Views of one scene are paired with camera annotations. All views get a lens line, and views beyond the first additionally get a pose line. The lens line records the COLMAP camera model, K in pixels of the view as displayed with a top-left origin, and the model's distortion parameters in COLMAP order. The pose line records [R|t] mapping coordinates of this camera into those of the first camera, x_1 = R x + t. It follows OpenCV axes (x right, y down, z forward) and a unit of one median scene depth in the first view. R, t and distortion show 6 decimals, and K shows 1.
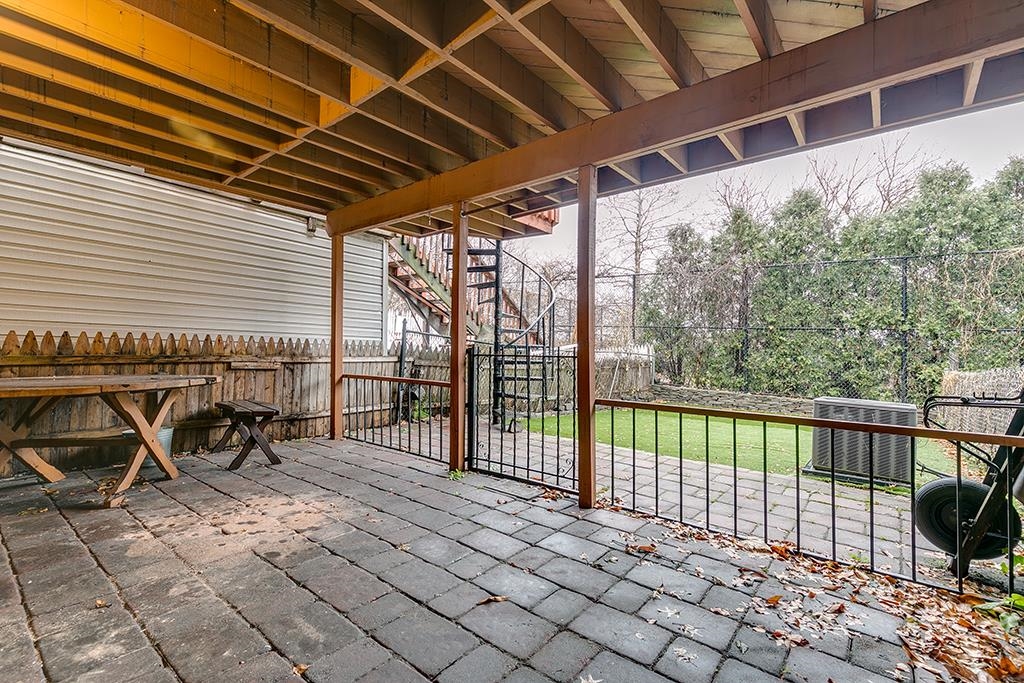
lens RADIAL K [[508.2, 0, 512.8], [0, 508.2, 345.5], [0, 0, 1]] dist [0.014279, -0.001666]
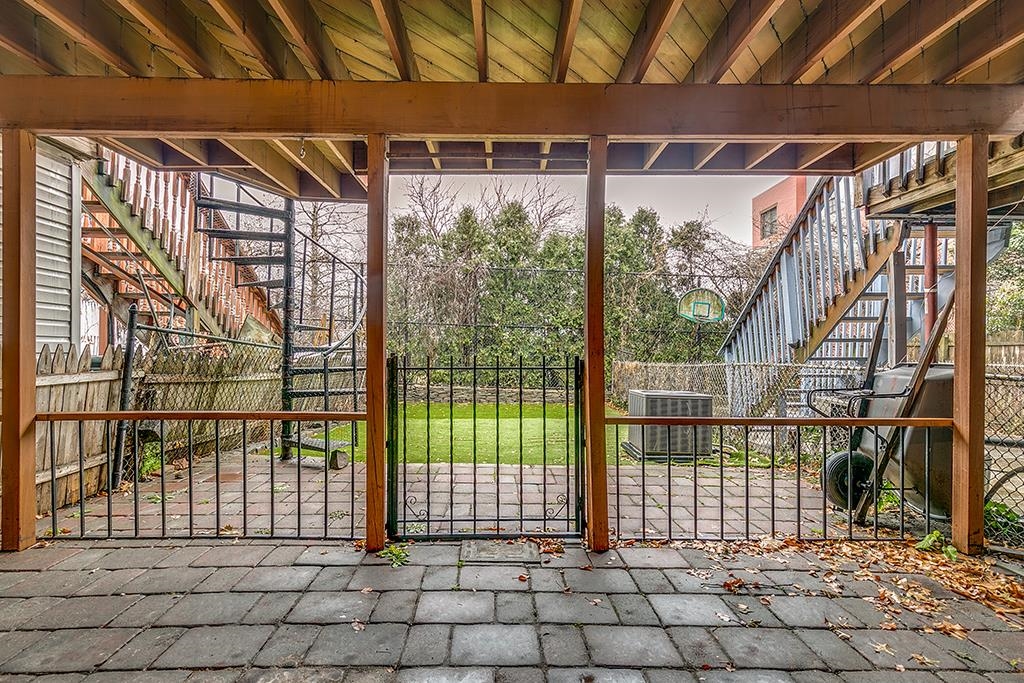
lens RADIAL K [[508.2, 0, 510.7], [0, 508.2, 335.0], [0, 0, 1]] dist [0.014279, -0.001666]
pose [[0.728743, 0.001166, 0.684786, -0.341176], [0.000117, 0.999998, -0.001827, -0.019730], [-0.684787, 0.001412, 0.728742, 0.320920]]
